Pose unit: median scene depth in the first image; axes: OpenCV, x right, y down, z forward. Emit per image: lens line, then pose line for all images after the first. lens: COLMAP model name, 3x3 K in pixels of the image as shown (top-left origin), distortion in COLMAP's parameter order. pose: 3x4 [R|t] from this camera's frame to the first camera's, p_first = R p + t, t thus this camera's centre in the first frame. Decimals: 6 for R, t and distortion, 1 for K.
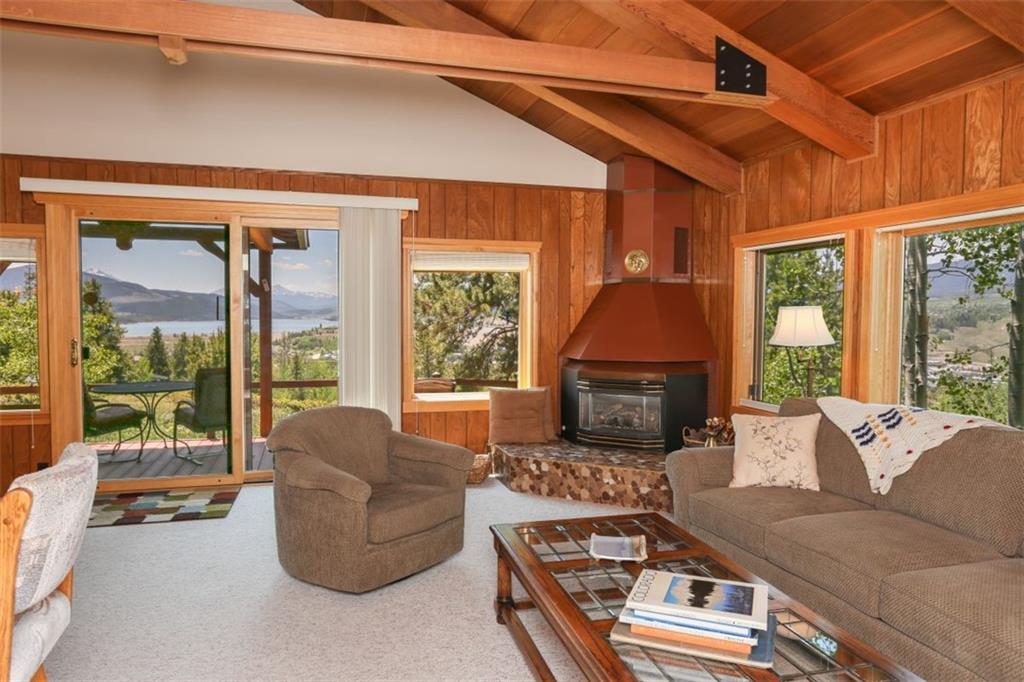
lens RADIAL K [[691.4, 0, 518.2], [0, 691.4, 338.4], [0, 0, 1]] dist [-0.024956, 0.022082]
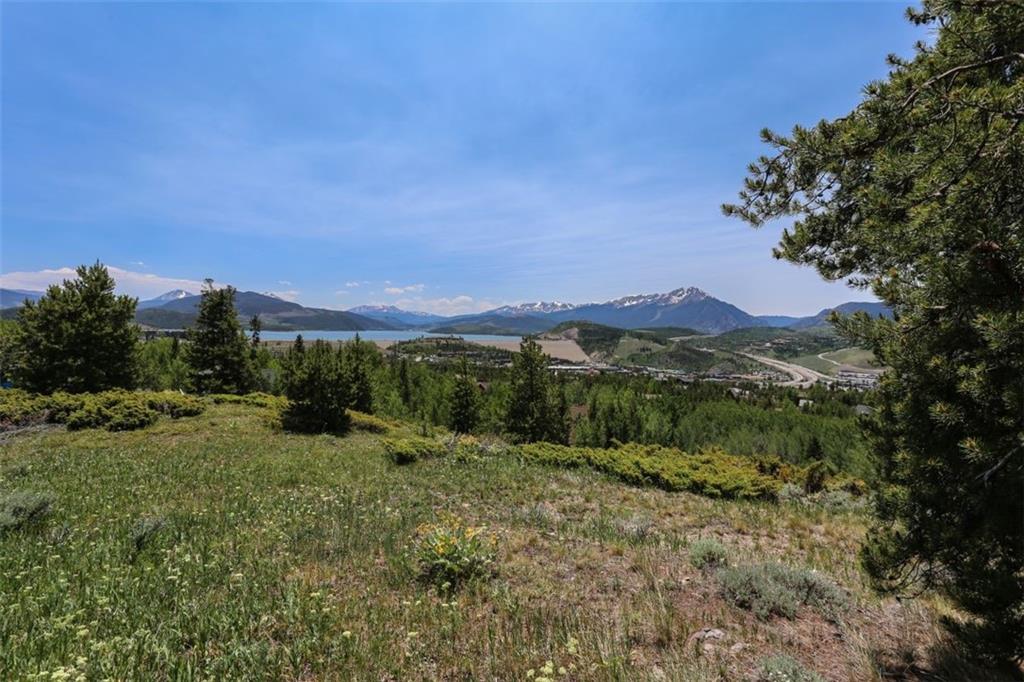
lens RADIAL K [[516.8, 0, 509.7], [0, 516.8, 338.2], [0, 0, 1]] dist [-0.037827, 0.013792]
pose [[0.993550, 0.025797, -0.110417, -0.476326], [-0.028056, 0.999427, -0.018950, -0.045639], [0.109865, 0.021925, 0.993705, 1.492660]]
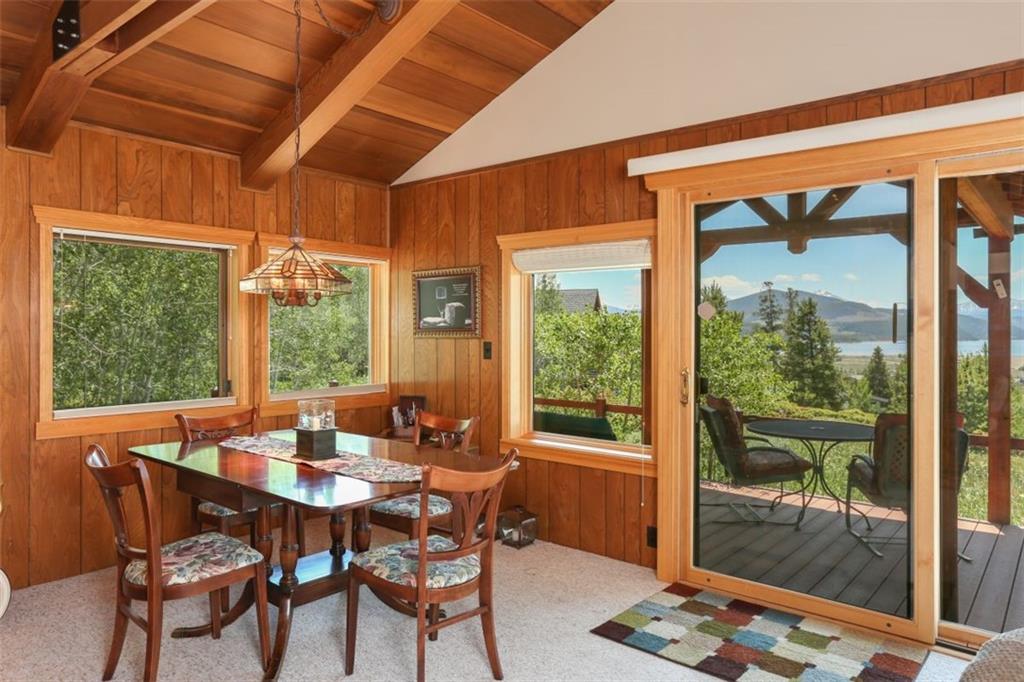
lens RADIAL K [[691.4, 0, 490.8], [0, 691.4, 326.9], [0, 0, 1]] dist [-0.024956, 0.022082]
pose [[0.539884, -0.004864, -0.841725, -0.116687], [-0.032462, 0.999119, -0.026594, -0.013677], [0.841113, 0.041681, 0.539251, 0.360127]]
